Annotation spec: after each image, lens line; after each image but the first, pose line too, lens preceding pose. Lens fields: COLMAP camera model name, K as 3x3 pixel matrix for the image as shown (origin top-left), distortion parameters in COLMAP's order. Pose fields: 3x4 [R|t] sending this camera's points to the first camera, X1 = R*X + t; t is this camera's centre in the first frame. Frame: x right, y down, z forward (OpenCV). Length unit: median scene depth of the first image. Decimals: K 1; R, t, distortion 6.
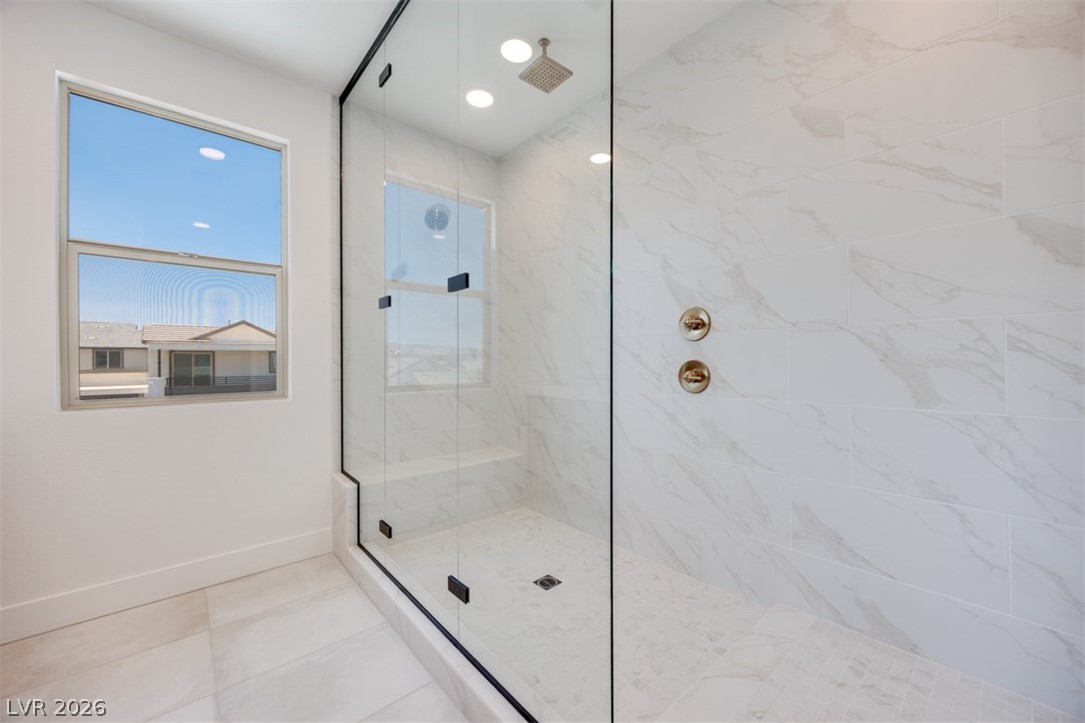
lens RADIAL K [[442.7, 0, 541.4], [0, 442.7, 358.7], [0, 0, 1]] dist [0.007413, -0.000414]
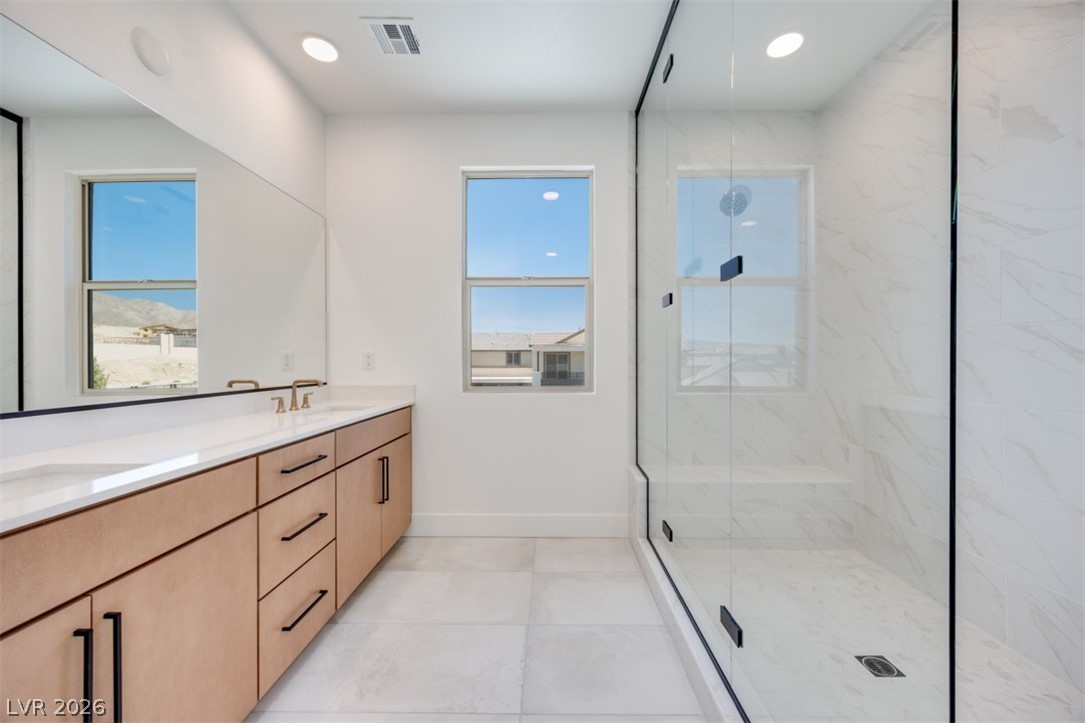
lens RADIAL K [[428.2, 0, 529.3], [0, 428.2, 359.5], [0, 0, 1]] dist [0.004427, 0.000252]
pose [[0.736773, 0.002455, -0.676136, 0.052129], [0.000003, 0.999993, 0.003635, 0.000652], [0.676140, -0.002680, 0.736768, 0.075339]]
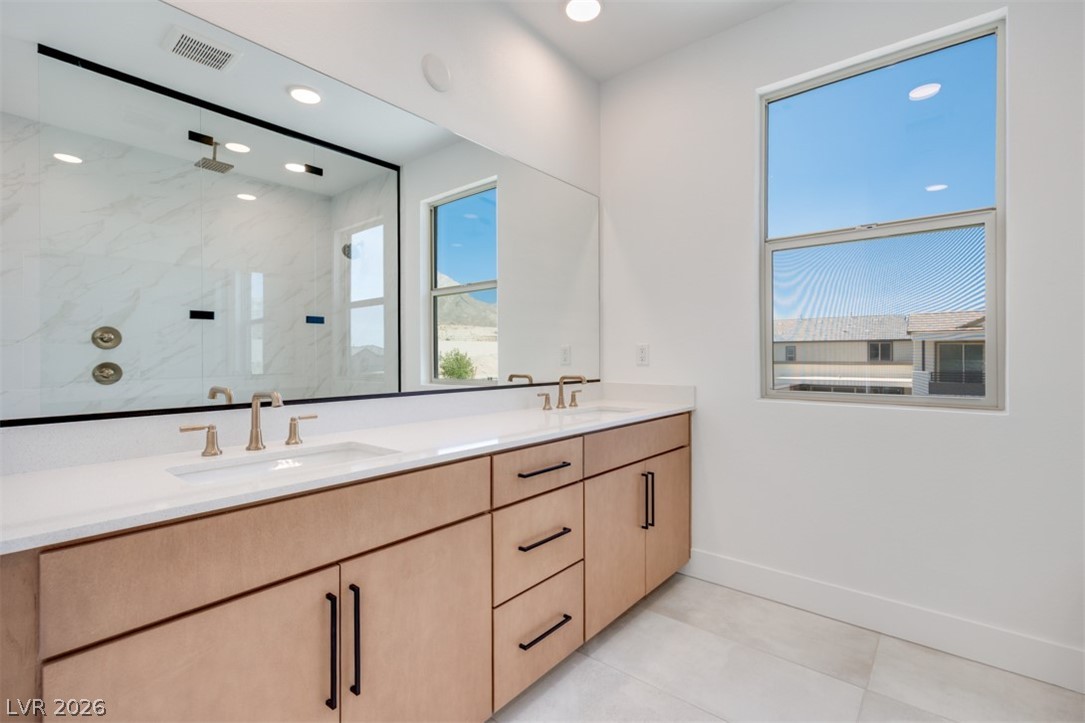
lens RADIAL K [[492.8, 0, 528.8], [0, 492.8, 355.8], [0, 0, 1]] dist [0.001220, -0.000745]
pose [[0.164388, 0.006749, -0.986373, 0.019054], [0.003379, 0.999967, 0.007406, 0.000393], [0.986390, -0.004550, 0.164360, 0.200803]]
